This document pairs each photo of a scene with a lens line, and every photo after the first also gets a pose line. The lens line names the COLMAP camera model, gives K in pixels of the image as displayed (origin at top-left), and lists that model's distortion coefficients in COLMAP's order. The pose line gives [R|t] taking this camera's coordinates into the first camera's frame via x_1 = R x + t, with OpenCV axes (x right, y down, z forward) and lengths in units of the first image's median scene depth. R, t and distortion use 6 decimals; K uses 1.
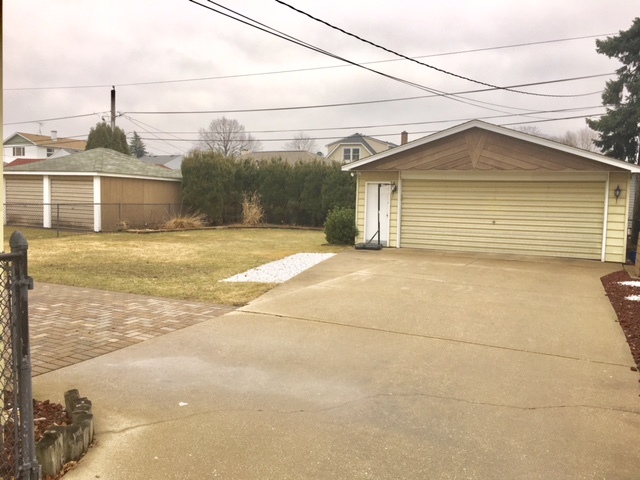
lens RADIAL K [[548.5, 0, 321.6], [0, 548.5, 234.8], [0, 0, 1]] dist [0.071516, -0.080917]
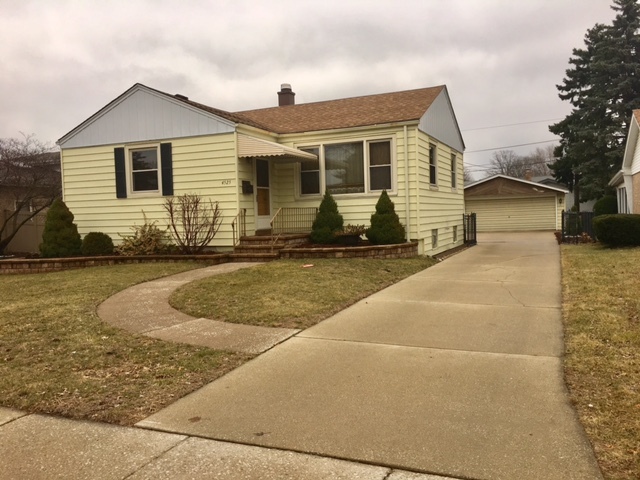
lens RADIAL K [[548.5, 0, 321.6], [0, 548.5, 234.8], [0, 0, 1]] dist [0.071516, -0.080917]
pose [[0.997577, -0.059259, 0.036445, -0.540103], [0.060431, 0.997661, -0.031939, 0.075991], [-0.034467, 0.034064, 0.998825, -1.230666]]
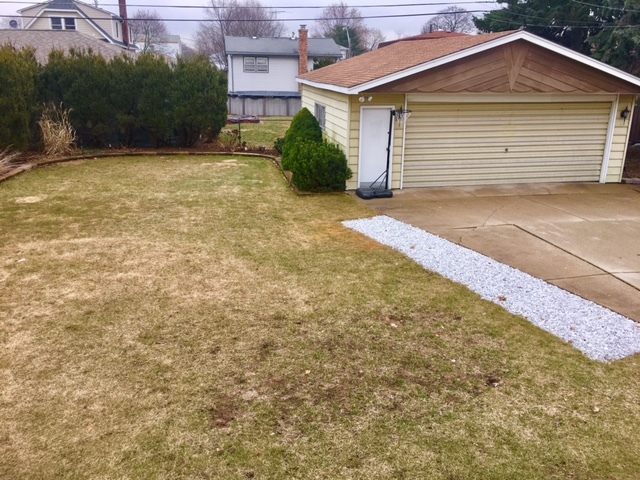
lens RADIAL K [[548.5, 0, 321.6], [0, 548.5, 234.8], [0, 0, 1]] dist [0.071516, -0.080917]
pose [[0.805683, -0.185677, 0.562494, -0.451272], [0.050254, 0.967604, 0.247420, -0.124989], [-0.590211, -0.171074, 0.788913, 0.446038]]
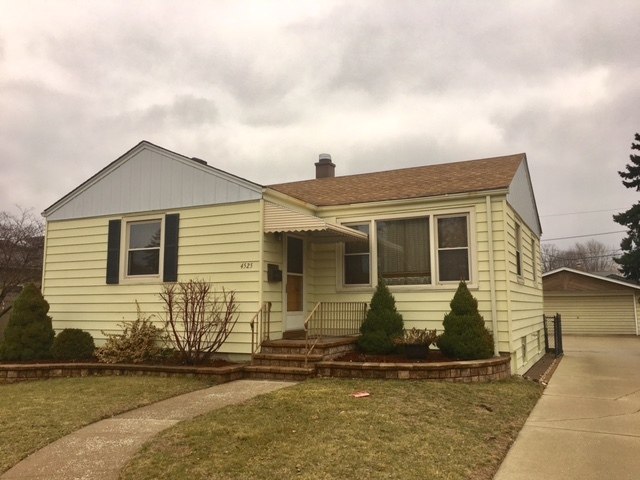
lens RADIAL K [[548.5, 0, 321.6], [0, 548.5, 234.8], [0, 0, 1]] dist [0.071516, -0.080917]
pose [[0.999464, -0.032289, -0.005398, -0.563352], [0.030605, 0.980122, -0.196020, 0.047231], [0.011620, 0.195750, 0.980585, -0.974039]]
